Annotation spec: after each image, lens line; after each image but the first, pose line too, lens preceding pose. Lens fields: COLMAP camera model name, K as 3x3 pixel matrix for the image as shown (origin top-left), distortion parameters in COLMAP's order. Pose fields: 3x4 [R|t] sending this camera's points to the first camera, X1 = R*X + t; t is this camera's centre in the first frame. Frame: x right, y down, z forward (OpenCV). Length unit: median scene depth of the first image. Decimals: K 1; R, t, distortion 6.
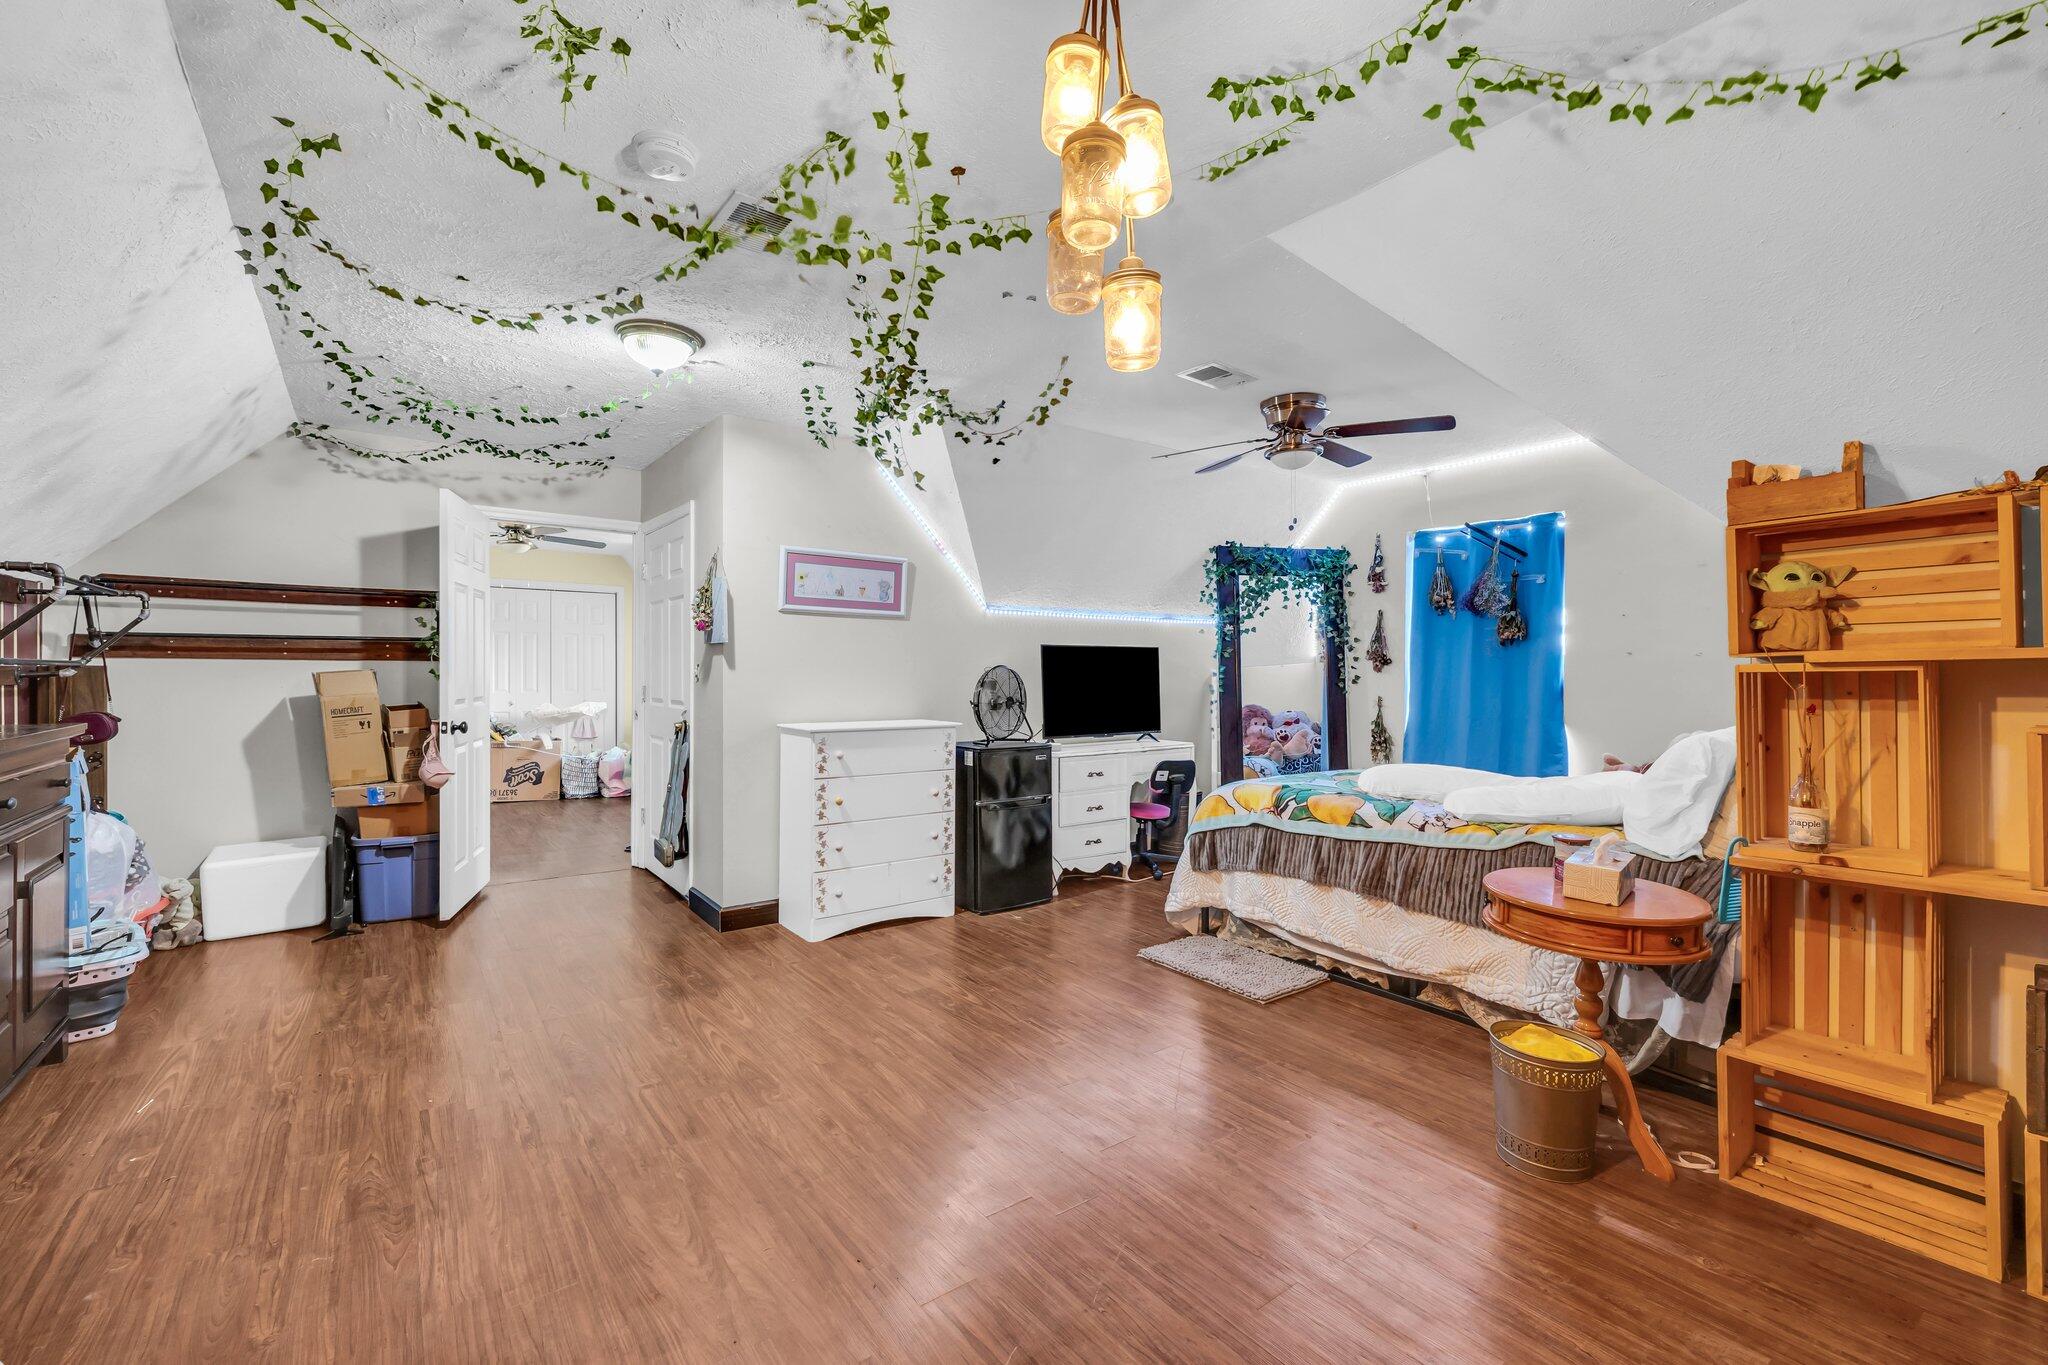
lens RADIAL K [[850.2, 0, 1024.0], [0, 850.2, 682.5], [0, 0, 1]] dist [0.000754, -0.000006]
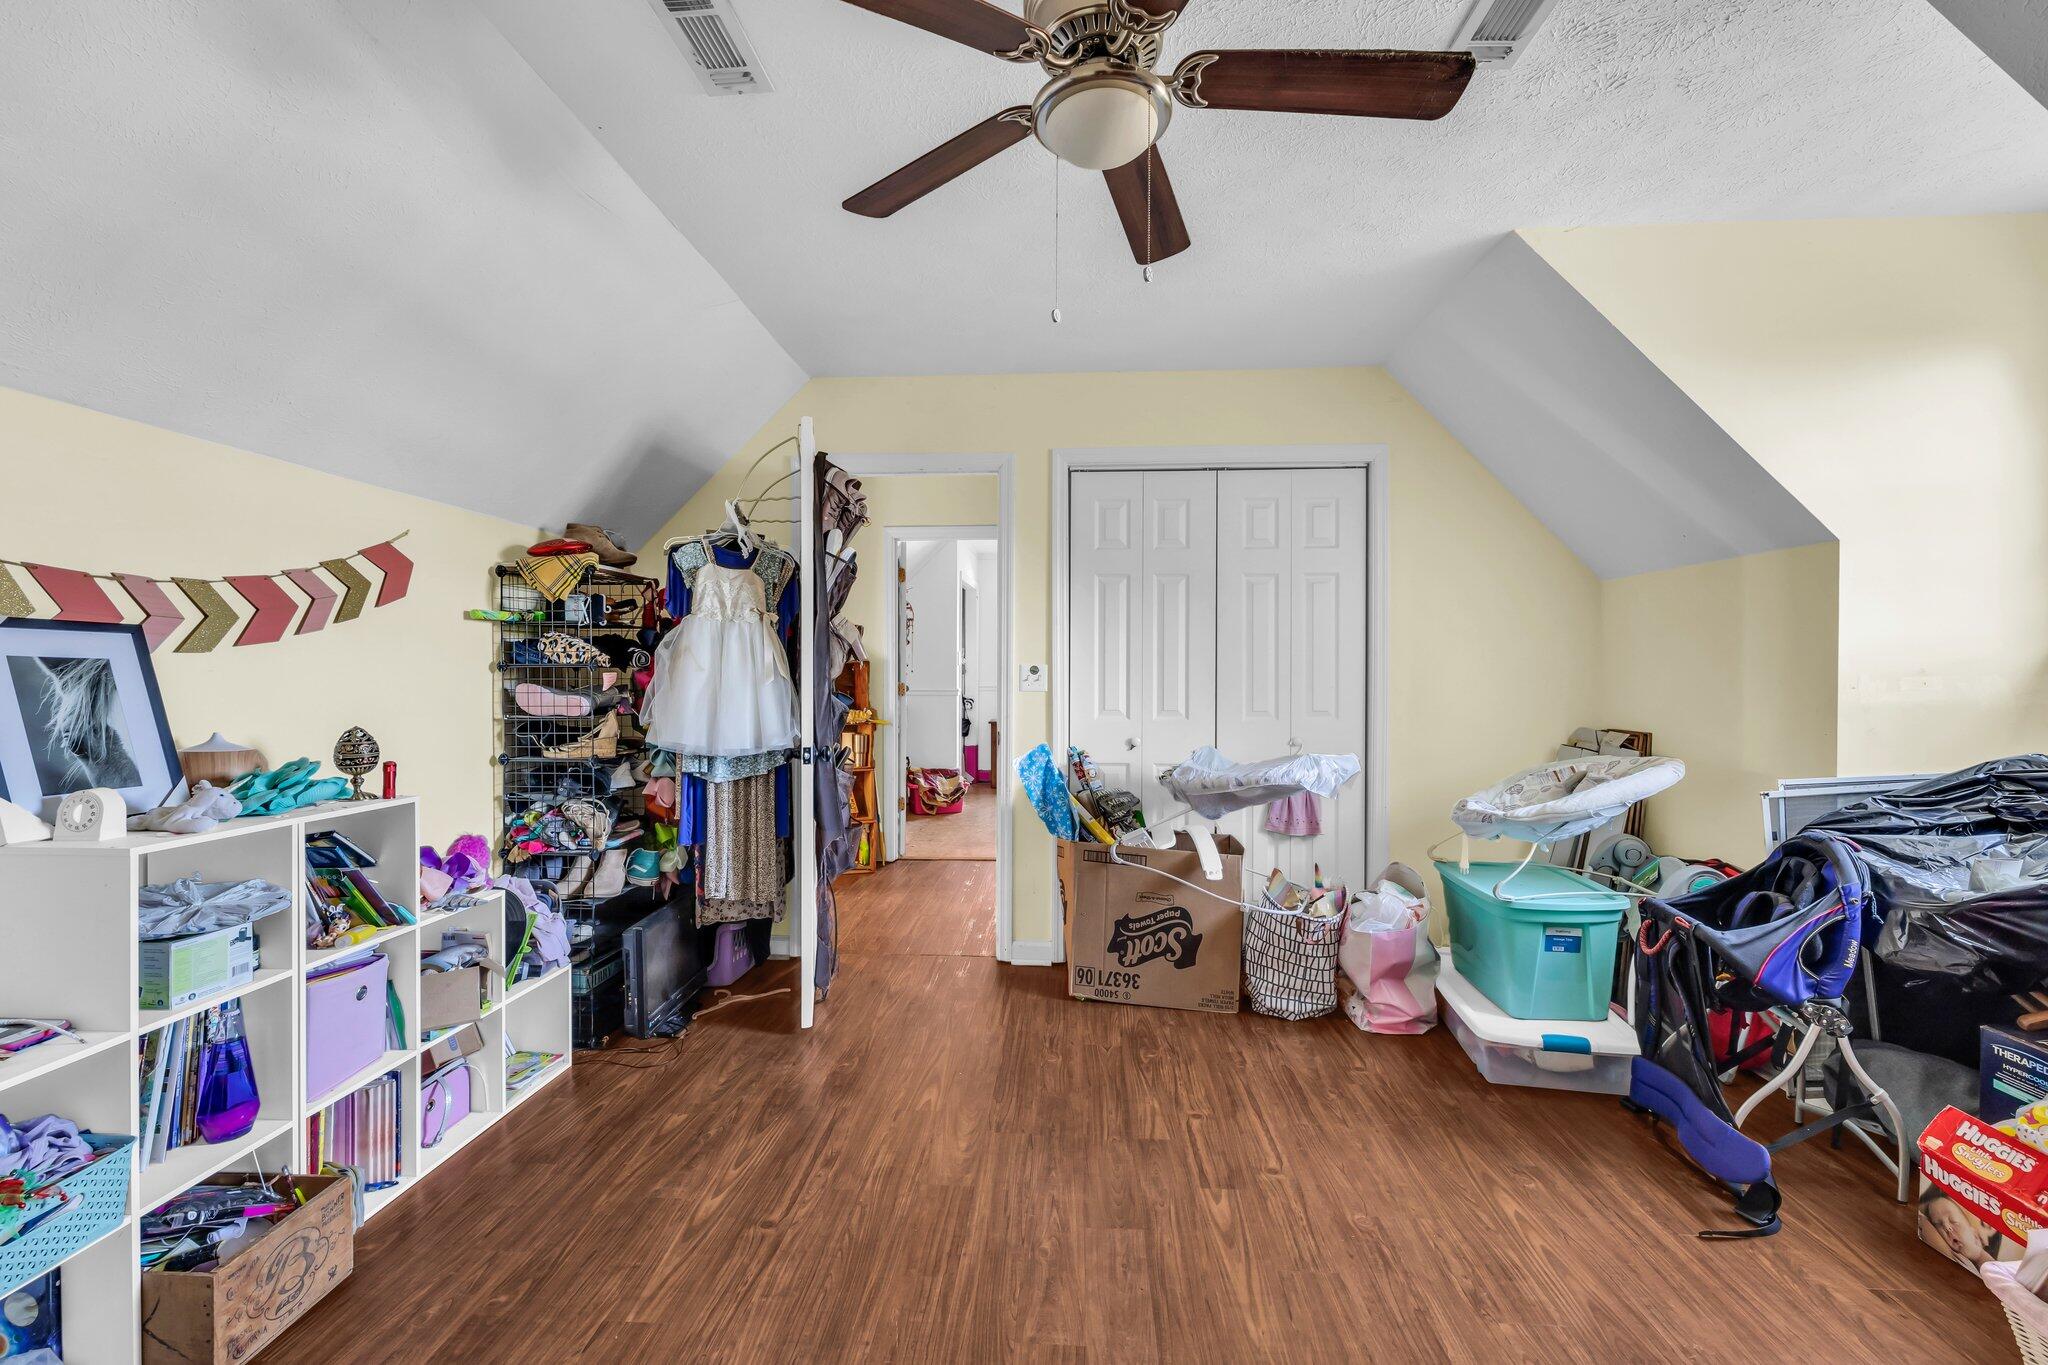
lens RADIAL K [[850.2, 0, 1024.0], [0, 850.2, 682.5], [0, 0, 1]] dist [0.000754, -0.000006]
pose [[0.751390, 0.005542, -0.659835, -0.375903], [0.000414, 0.999961, 0.008870, -0.009096], [0.659858, -0.006938, 0.751358, 0.666811]]
